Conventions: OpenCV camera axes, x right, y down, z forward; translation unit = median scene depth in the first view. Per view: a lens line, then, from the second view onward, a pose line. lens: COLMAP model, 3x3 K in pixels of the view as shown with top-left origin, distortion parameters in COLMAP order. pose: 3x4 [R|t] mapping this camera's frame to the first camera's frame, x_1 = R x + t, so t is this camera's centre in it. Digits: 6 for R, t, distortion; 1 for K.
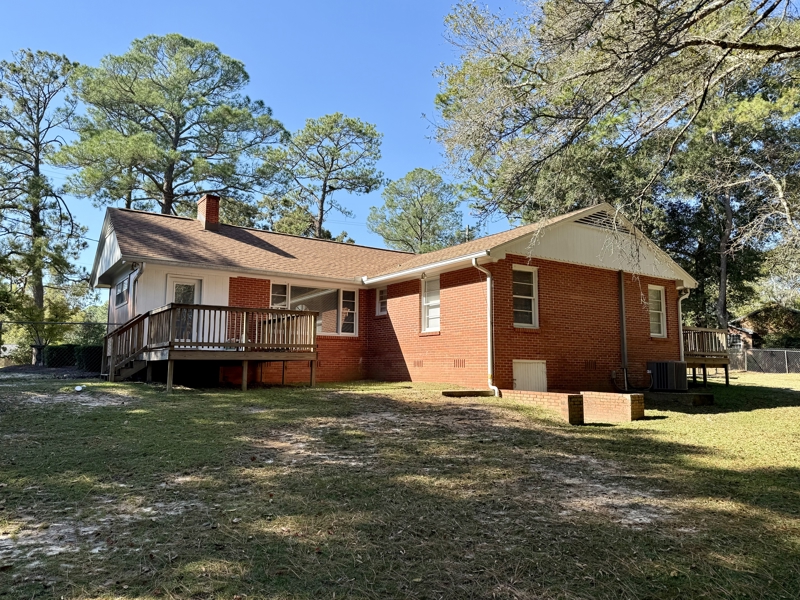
lens RADIAL K [[584.7, 0, 400.0], [0, 584.7, 300.0], [0, 0, 1]] dist [0.089652, -0.000381]
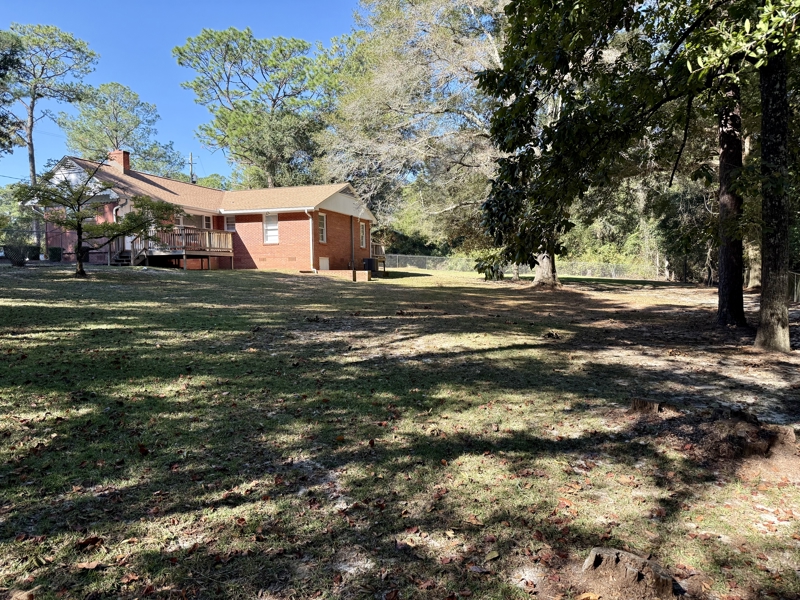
lens RADIAL K [[560.9, 0, 400.0], [0, 560.9, 300.0], [0, 0, 1]] dist [0.066974, -0.104127]
pose [[0.808187, -0.035351, 0.587864, -0.686287], [-0.060054, 0.988047, 0.141978, -0.047753], [-0.585856, -0.150048, 0.796403, -0.745411]]
